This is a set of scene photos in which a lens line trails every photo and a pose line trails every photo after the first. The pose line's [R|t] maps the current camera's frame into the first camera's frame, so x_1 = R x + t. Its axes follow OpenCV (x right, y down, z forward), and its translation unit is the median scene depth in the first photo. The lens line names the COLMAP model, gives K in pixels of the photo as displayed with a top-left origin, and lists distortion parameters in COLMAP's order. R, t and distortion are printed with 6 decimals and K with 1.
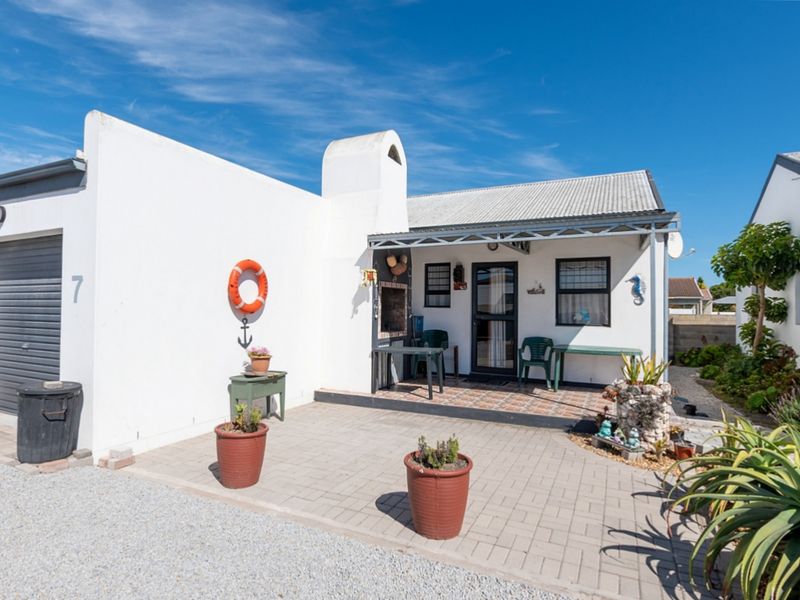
lens RADIAL K [[478.2, 0, 400.0], [0, 478.2, 300.0], [0, 0, 1]] dist [-0.006859, -0.001582]
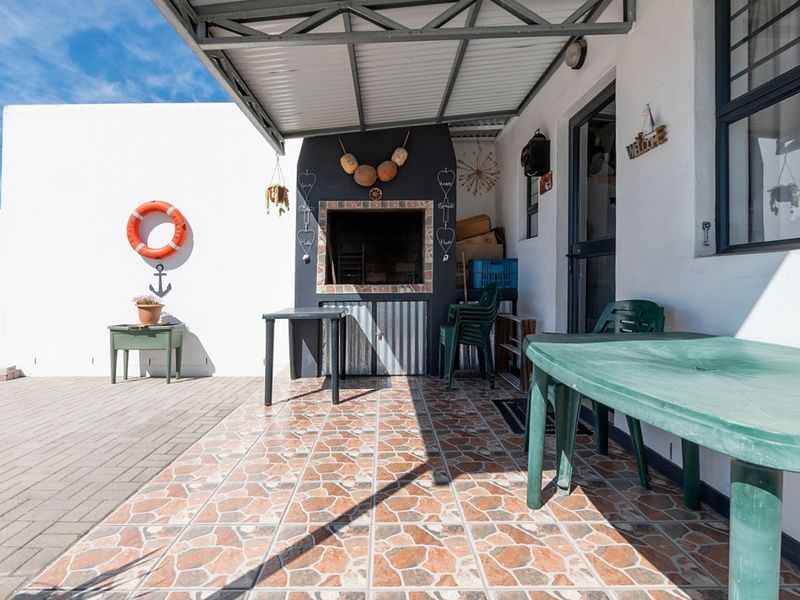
lens RADIAL K [[442.0, 0, 400.0], [0, 442.0, 284.2], [0, 0, 1]] dist [-0.004015, -0.001368]
pose [[0.408015, -0.011801, -0.912899, 0.657763], [0.025818, 0.999666, -0.001383, 0.089994], [0.912610, -0.023005, 0.408183, 1.075623]]
